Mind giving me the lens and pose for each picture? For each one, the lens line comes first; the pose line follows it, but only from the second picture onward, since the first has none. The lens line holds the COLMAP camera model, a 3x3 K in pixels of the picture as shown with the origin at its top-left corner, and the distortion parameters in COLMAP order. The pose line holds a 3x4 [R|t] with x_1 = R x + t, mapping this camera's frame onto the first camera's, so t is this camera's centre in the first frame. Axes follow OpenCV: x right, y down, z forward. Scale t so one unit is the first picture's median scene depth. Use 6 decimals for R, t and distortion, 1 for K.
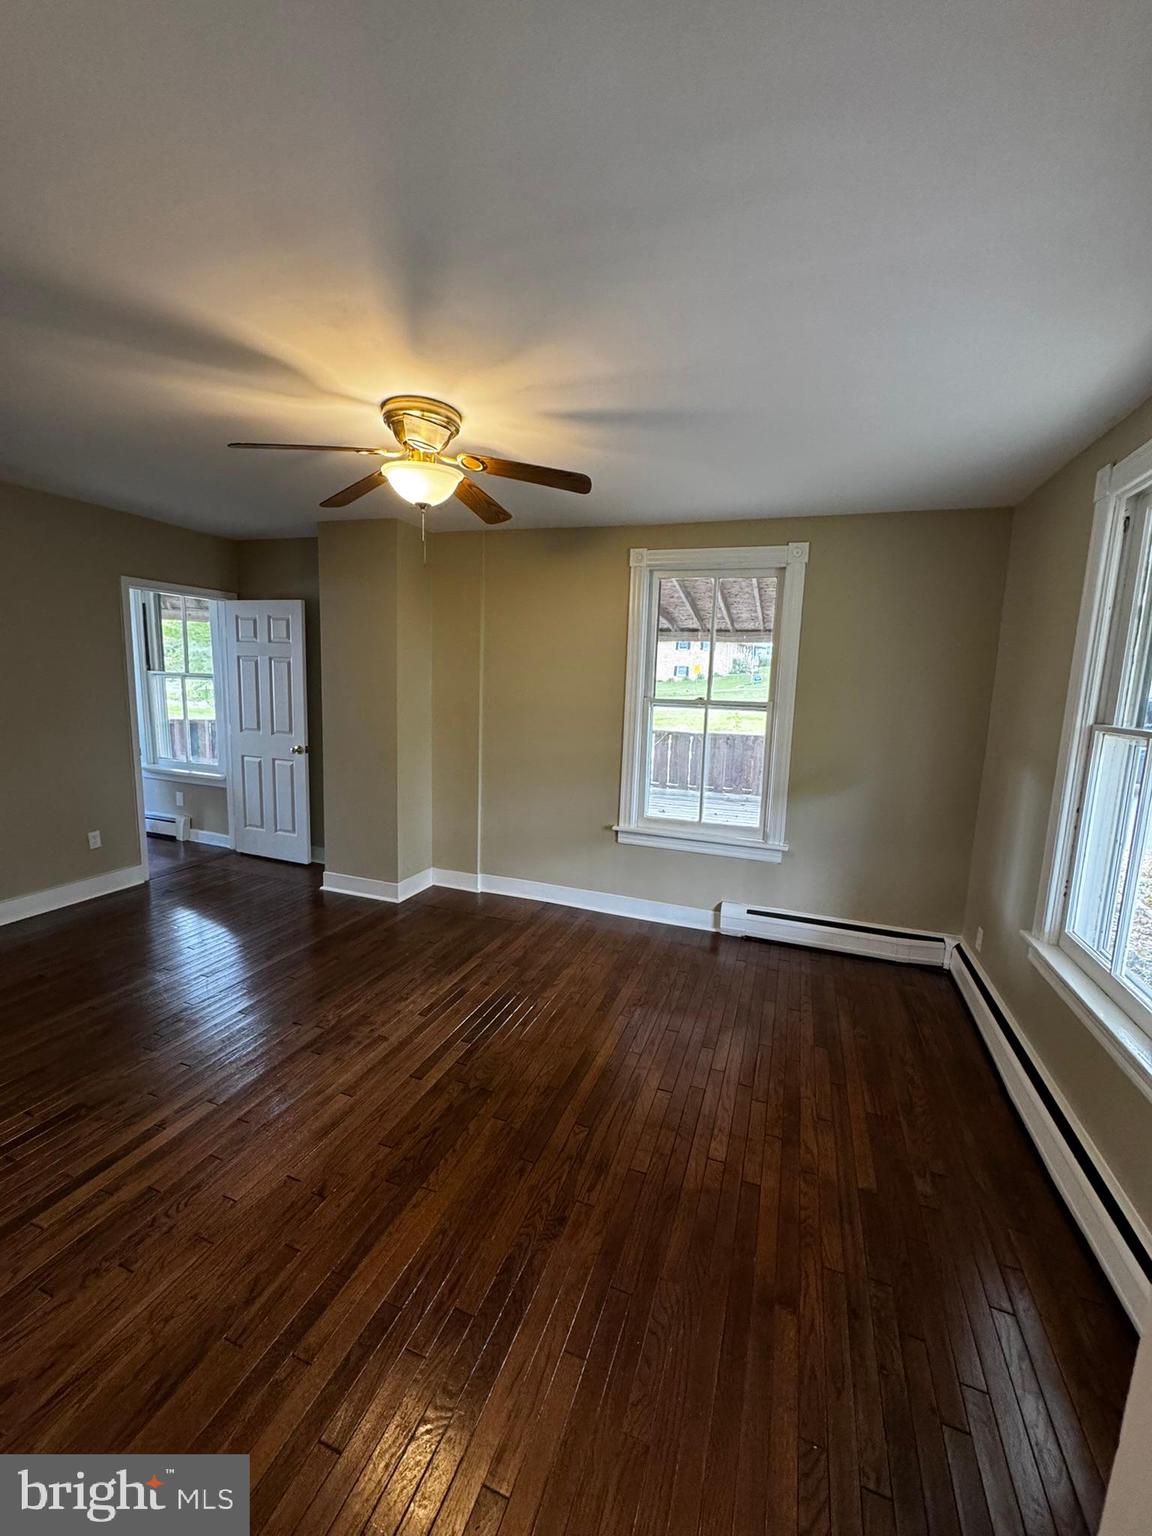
lens RADIAL K [[598.3, 0, 578.8], [0, 598.3, 766.2], [0, 0, 1]] dist [-0.001727, -0.000068]
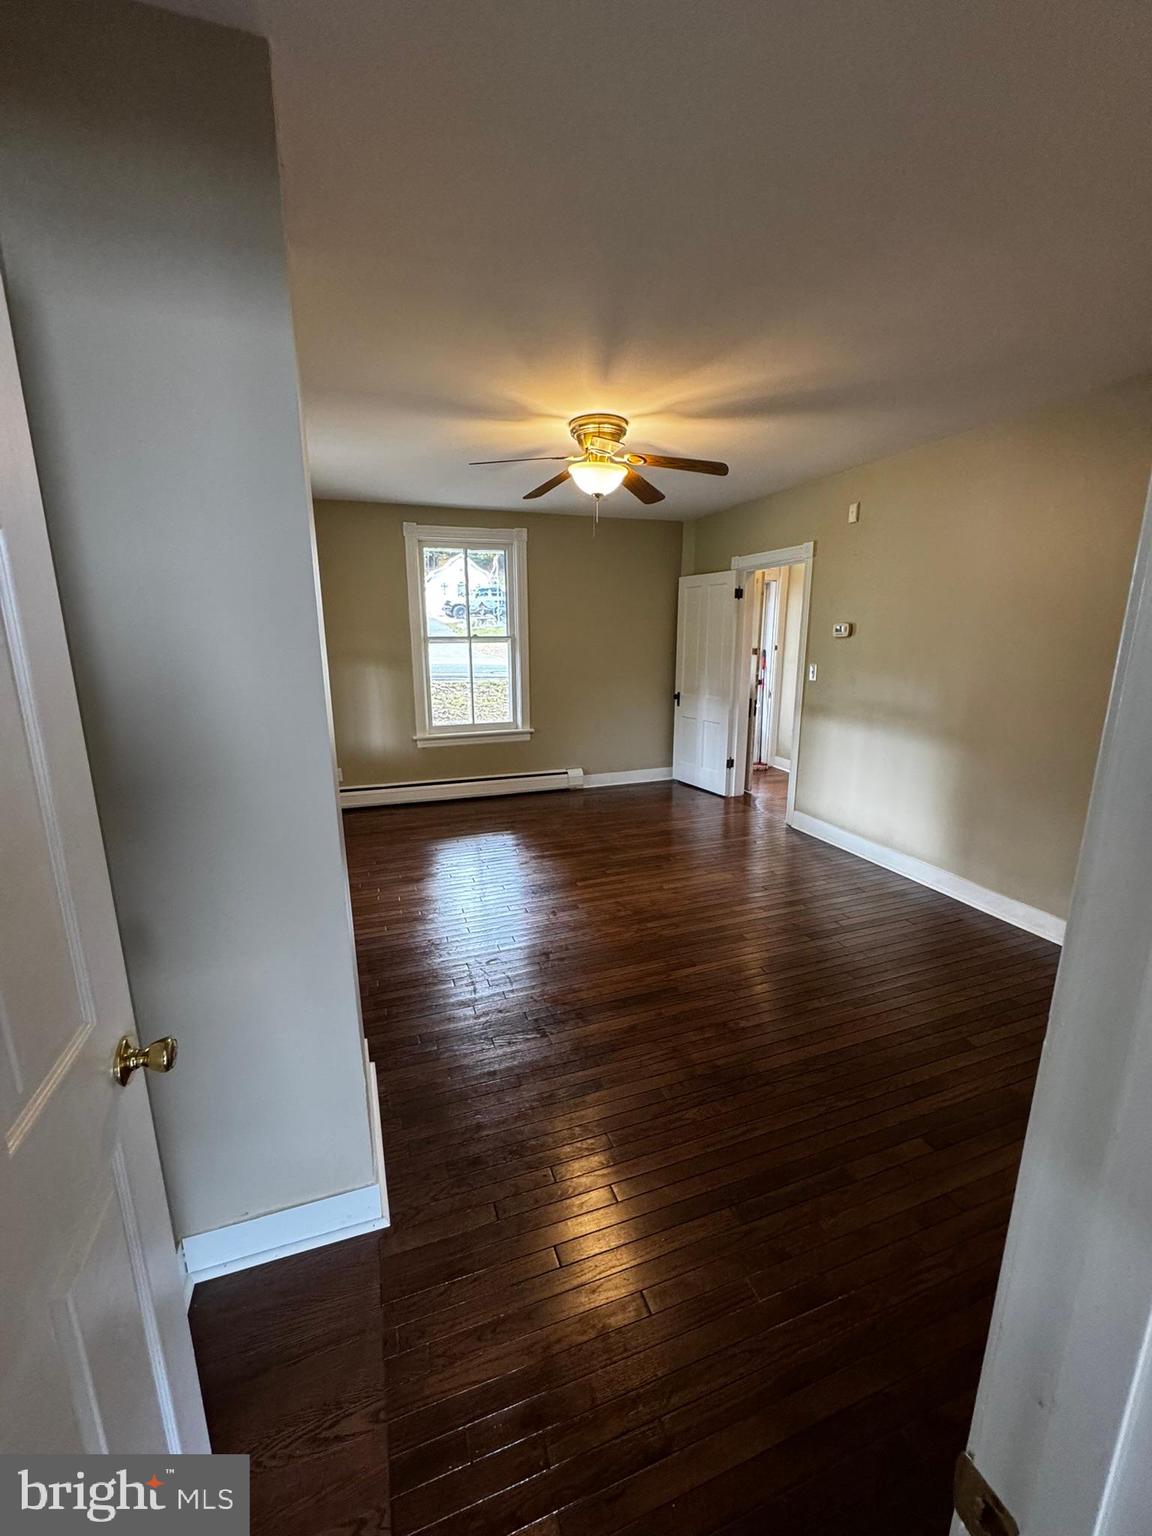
lens RADIAL K [[598.3, 0, 578.8], [0, 598.3, 766.2], [0, 0, 1]] dist [-0.001727, -0.000068]
pose [[-0.637428, -0.209842, 0.741385, -1.340082], [0.080675, 0.938735, 0.335063, -0.322367], [-0.766275, 0.273390, -0.581447, 1.963786]]
